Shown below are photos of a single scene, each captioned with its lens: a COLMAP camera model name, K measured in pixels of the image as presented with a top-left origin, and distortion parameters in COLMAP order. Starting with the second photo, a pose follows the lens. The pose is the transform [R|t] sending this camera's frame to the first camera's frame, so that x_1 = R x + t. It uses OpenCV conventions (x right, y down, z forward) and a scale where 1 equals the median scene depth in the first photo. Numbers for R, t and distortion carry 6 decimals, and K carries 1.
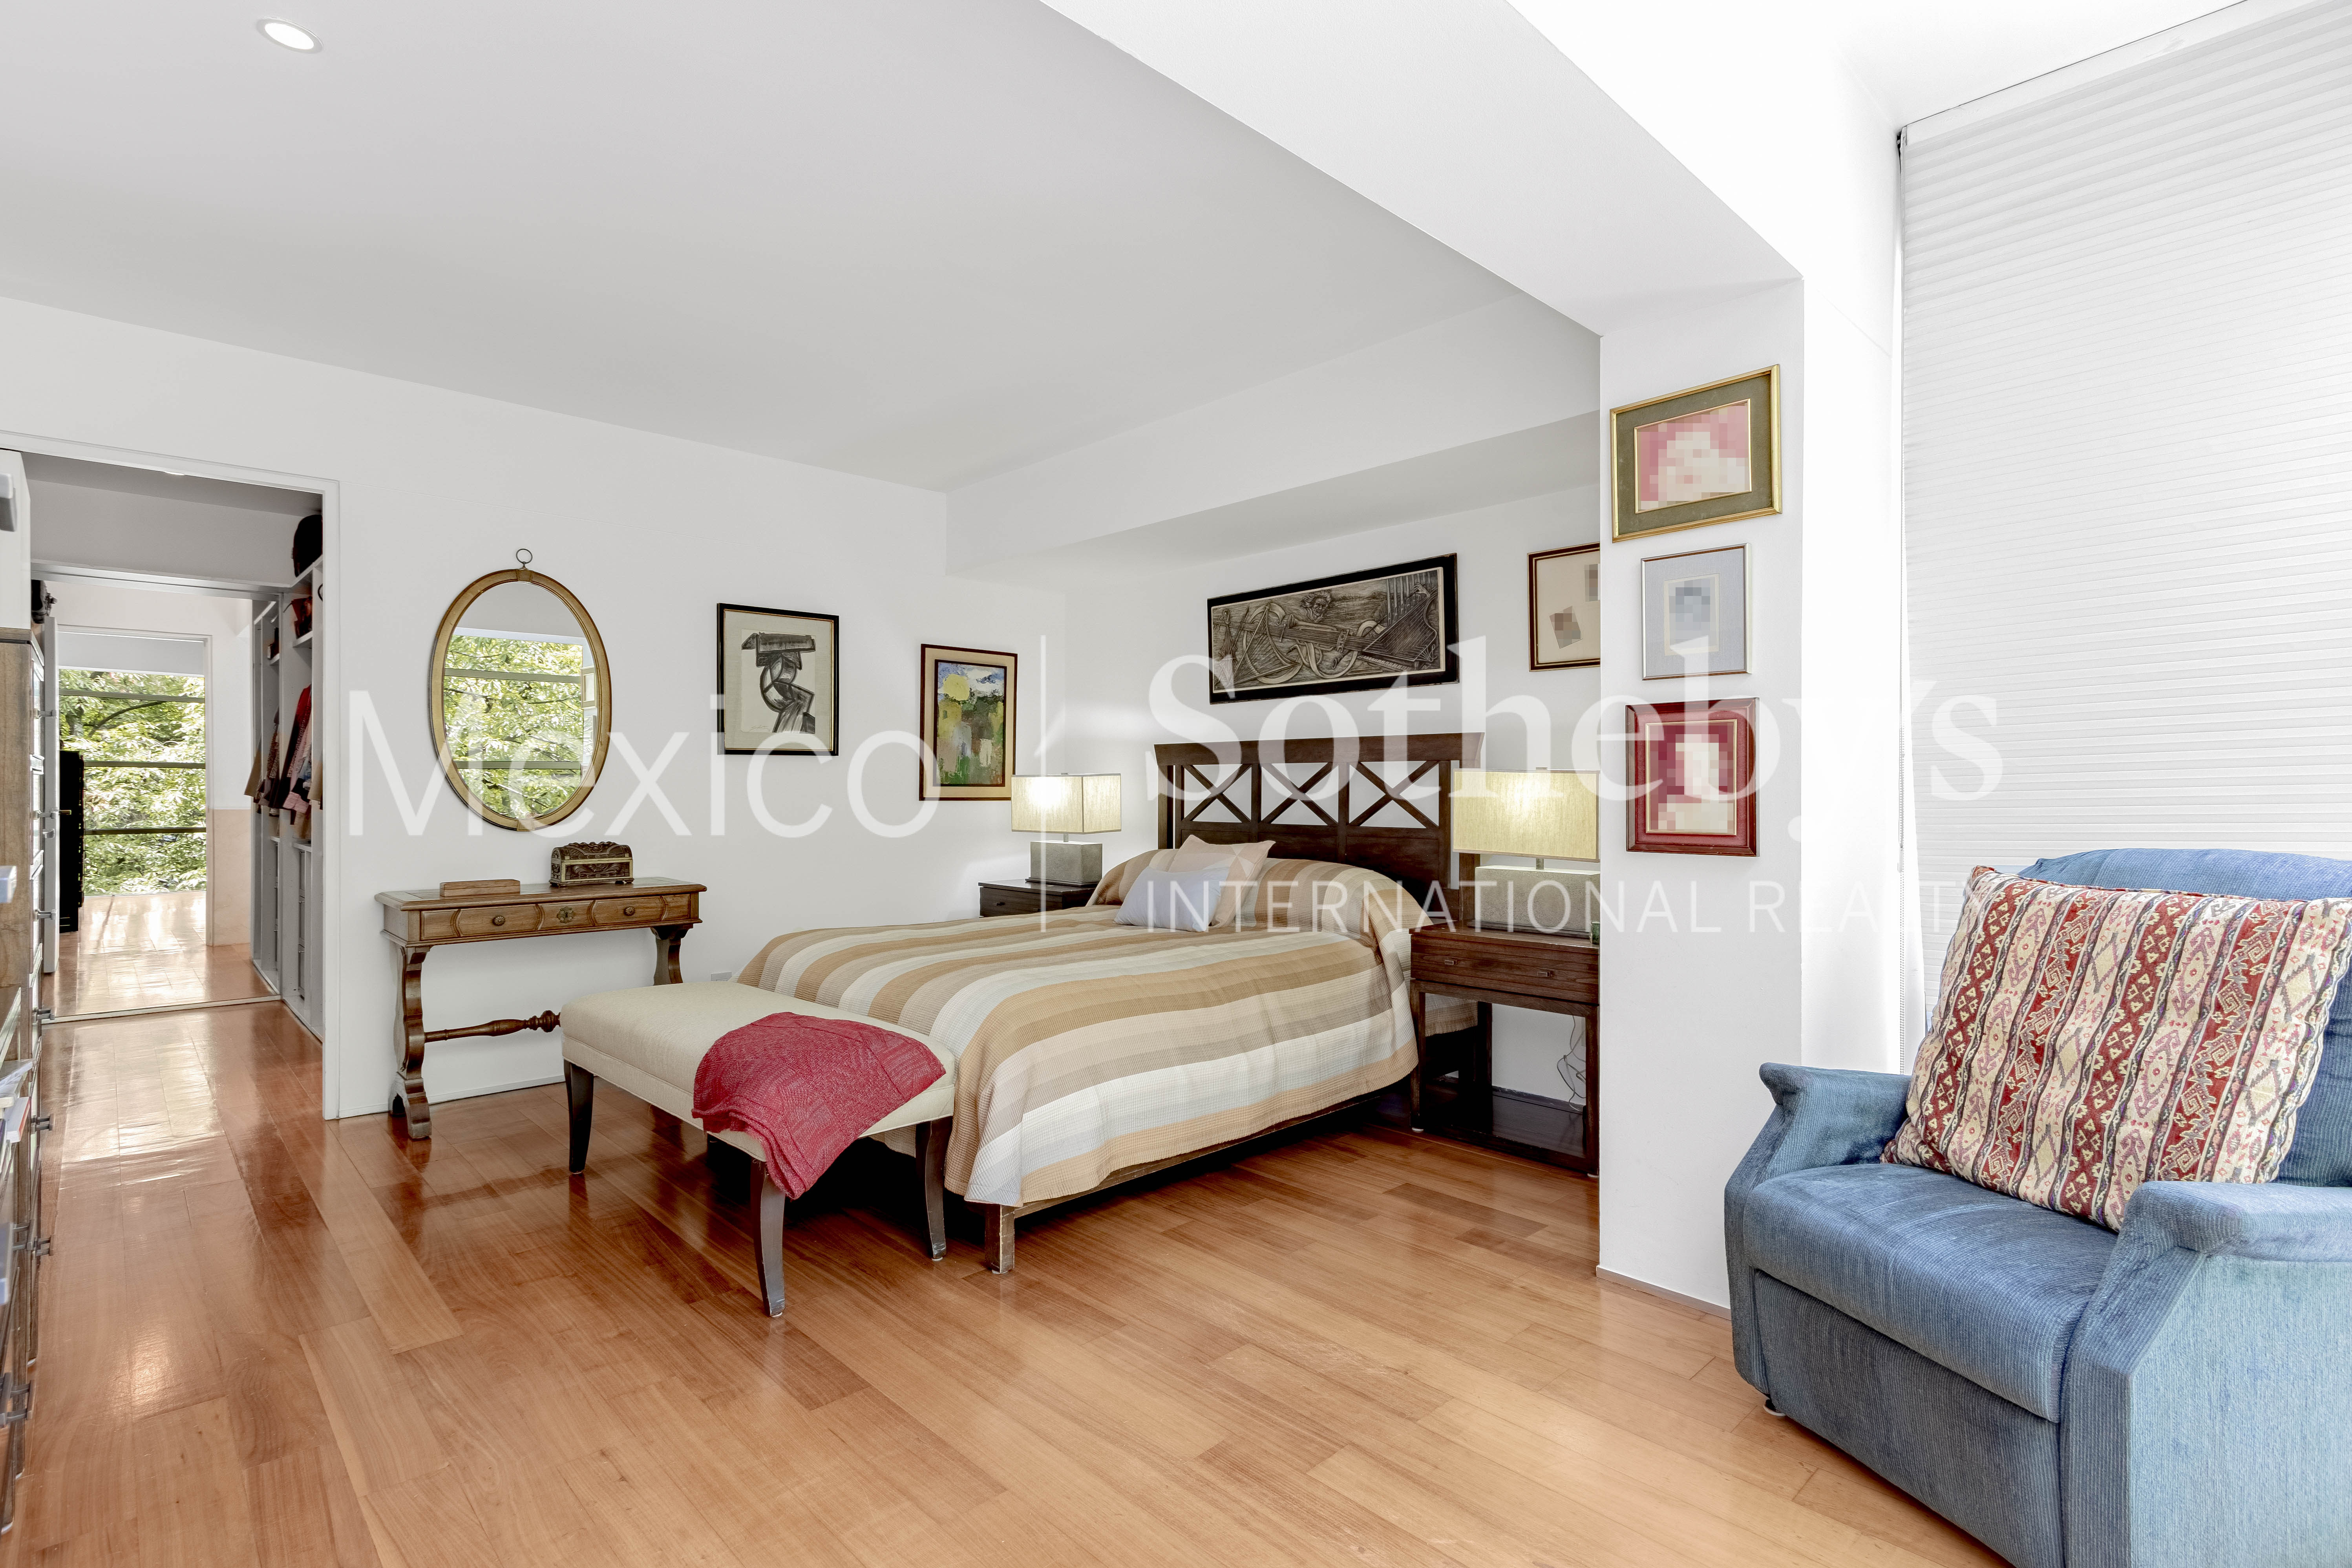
lens RADIAL K [[1090.2, 0, 1152.2], [0, 1090.2, 777.8], [0, 0, 1]] dist [0.001447, -0.001778]
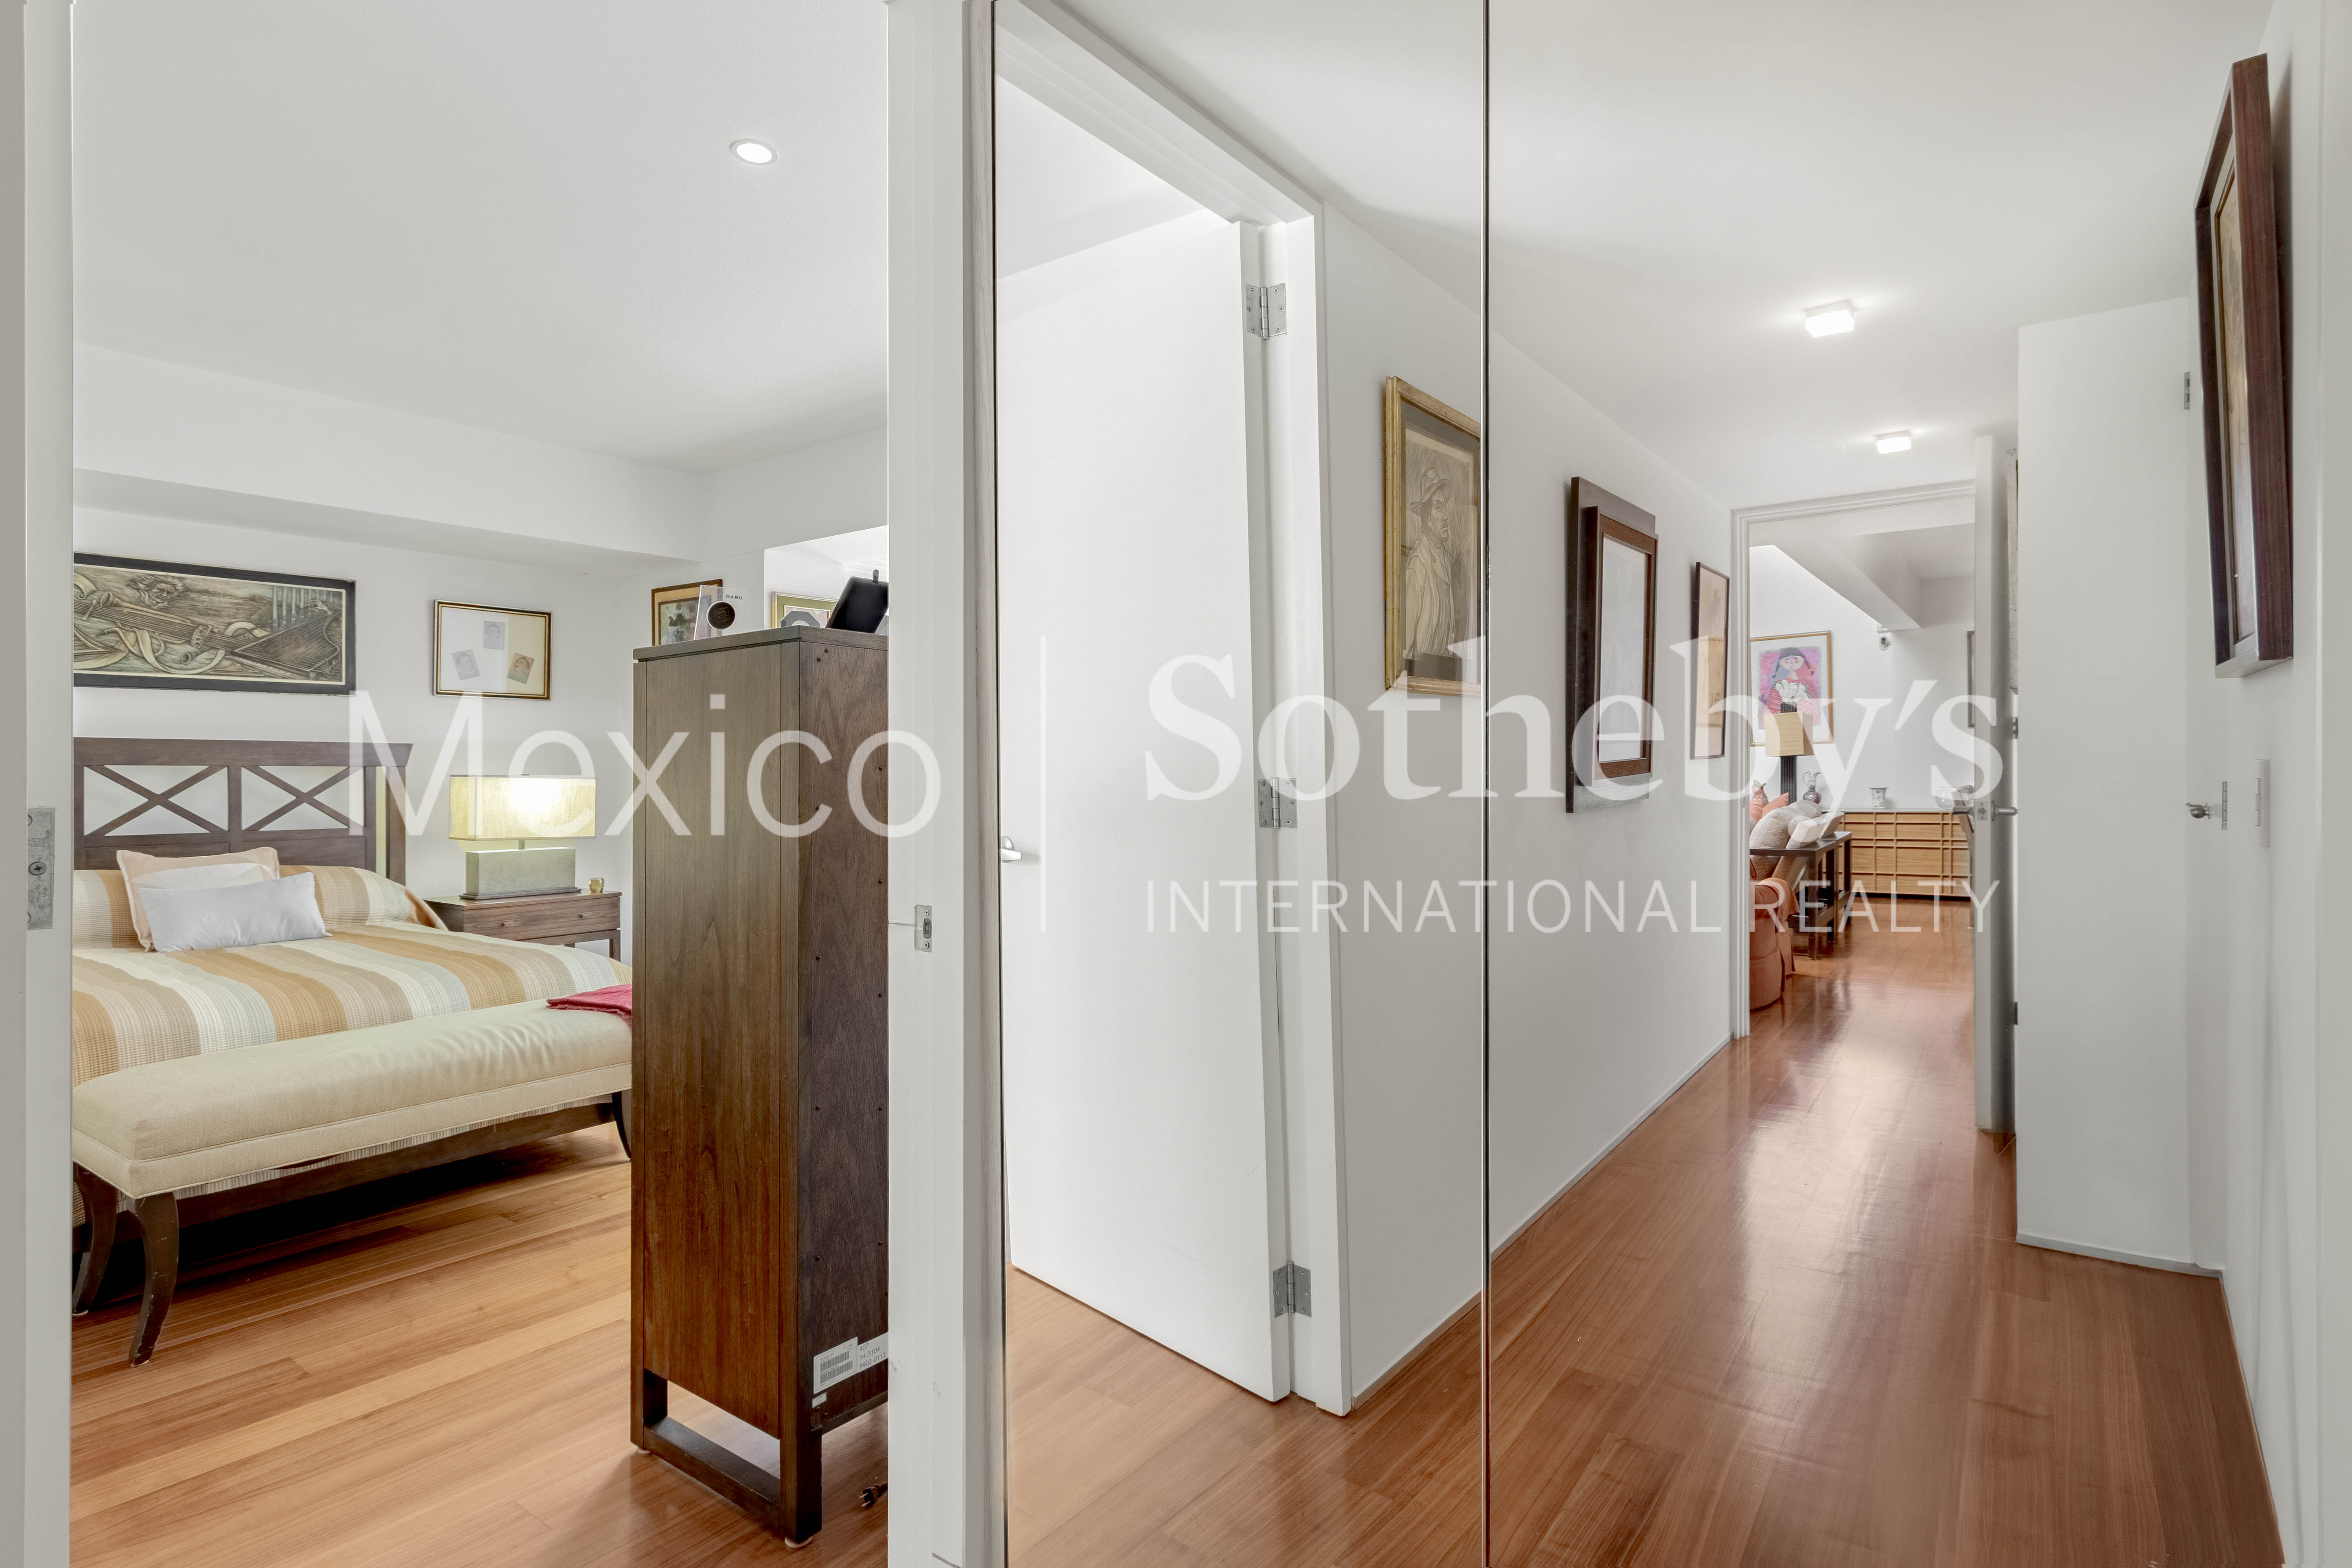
lens RADIAL K [[1195.7, 0, 1174.7], [0, 1195.7, 774.4], [0, 0, 1]] dist [-0.001858, -0.000198]
pose [[-0.147266, 0.005934, 0.989079, -1.003947], [0.002399, 0.999981, -0.005642, 0.000873], [-0.989094, 0.001542, -0.147278, 0.340354]]
